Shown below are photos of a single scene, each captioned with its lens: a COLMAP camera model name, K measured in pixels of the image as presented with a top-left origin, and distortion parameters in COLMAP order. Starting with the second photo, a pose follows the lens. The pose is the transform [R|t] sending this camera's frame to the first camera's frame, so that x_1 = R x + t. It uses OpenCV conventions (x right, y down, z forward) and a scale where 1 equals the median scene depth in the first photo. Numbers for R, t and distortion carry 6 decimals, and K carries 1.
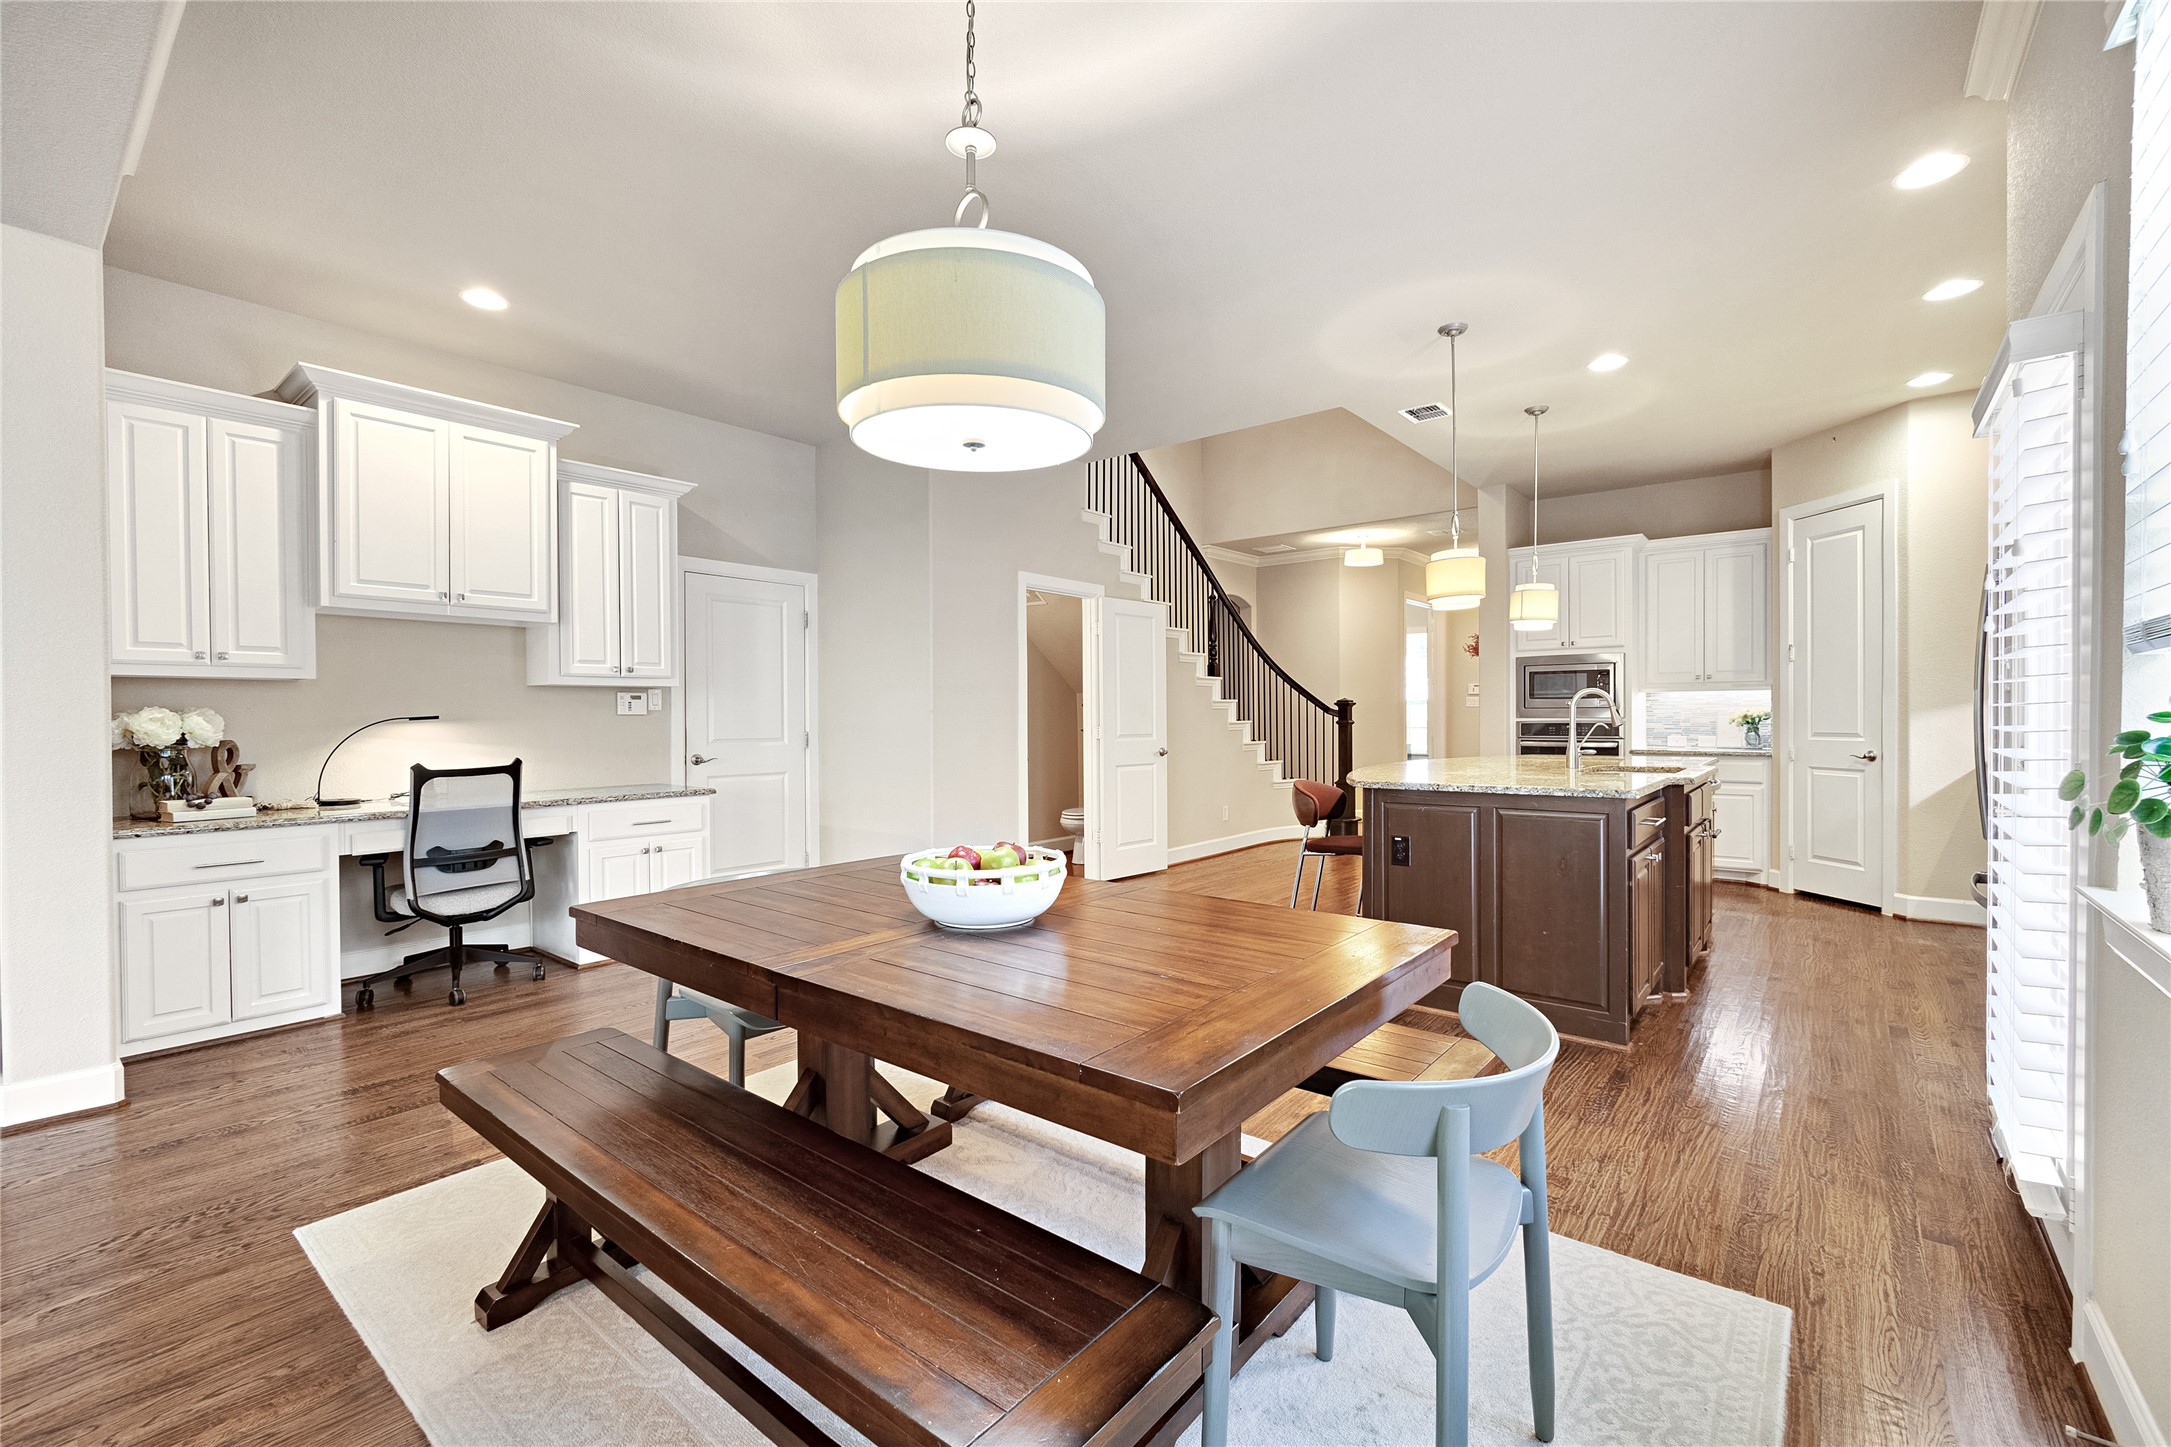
lens RADIAL K [[930.0, 0, 1078.5], [0, 930.0, 722.7], [0, 0, 1]] dist [-0.009148, 0.000814]
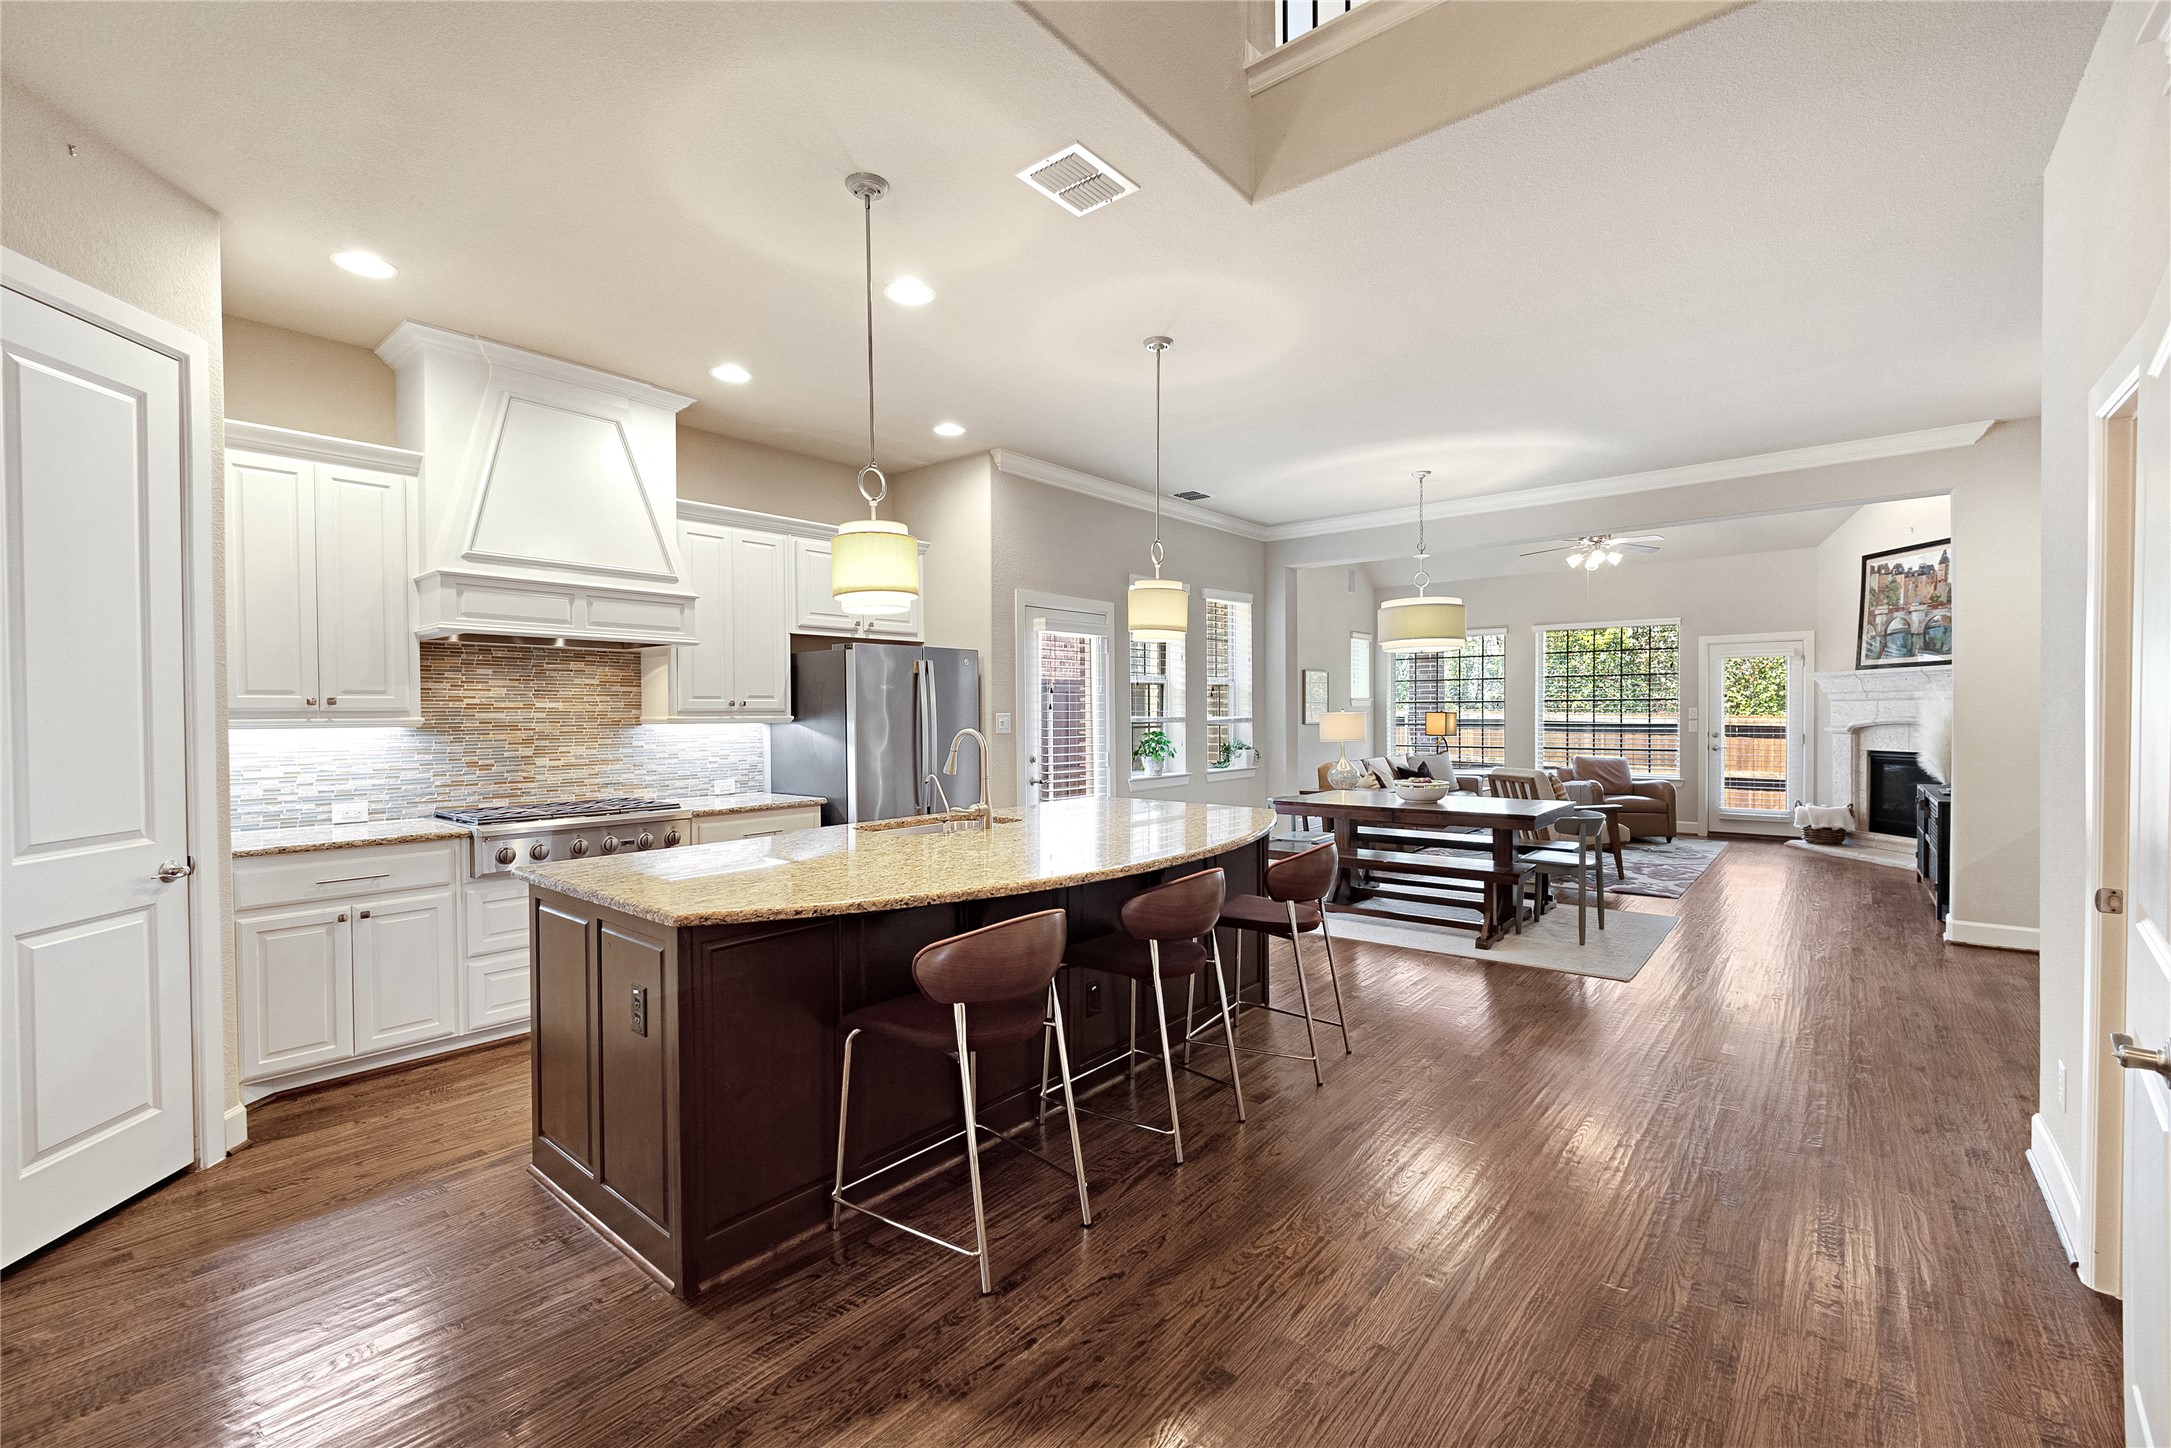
lens RADIAL K [[930.0, 0, 1077.4], [0, 930.0, 720.9], [0, 0, 1]] dist [-0.009148, 0.000814]
pose [[-0.999873, 0.012297, 0.010113, 0.359429], [0.012468, 0.999778, 0.017012, -0.045204], [-0.009901, 0.017136, -0.999804, 1.450803]]
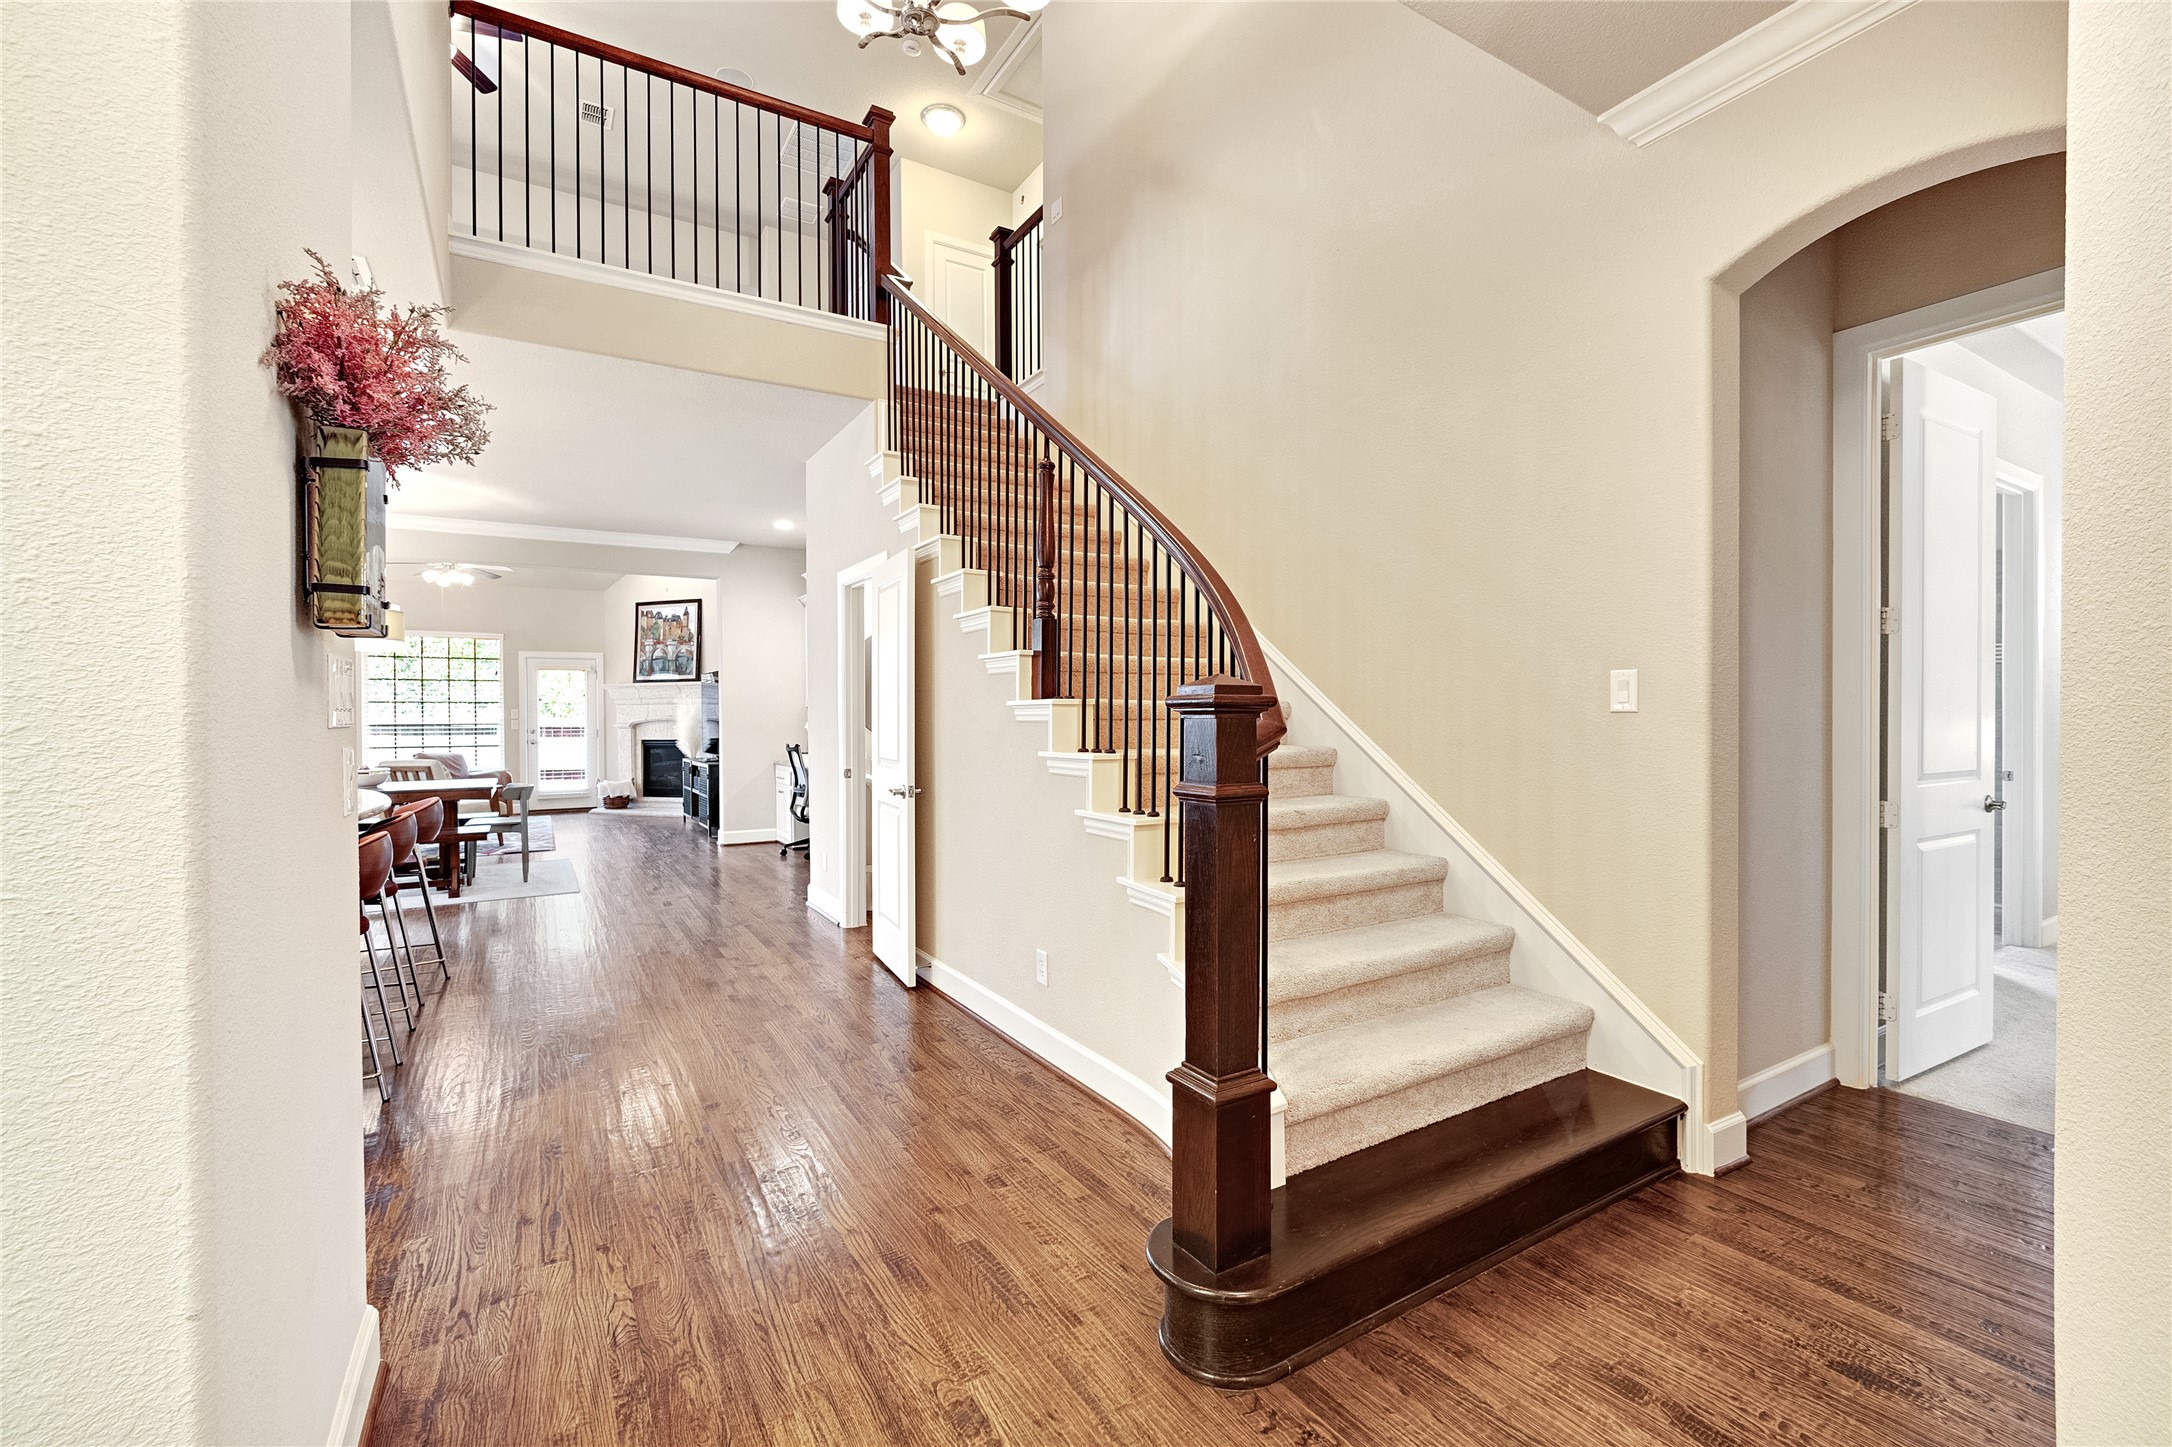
lens RADIAL K [[930.4, 0, 1100.0], [0, 930.4, 721.9], [0, 0, 1]] dist [-0.009148, 0.000814]
pose [[-0.327620, 0.016393, -0.944667, 0.775206], [0.001991, 0.999859, 0.016660, -0.031185], [0.944808, 0.003577, -0.327606, 1.642627]]
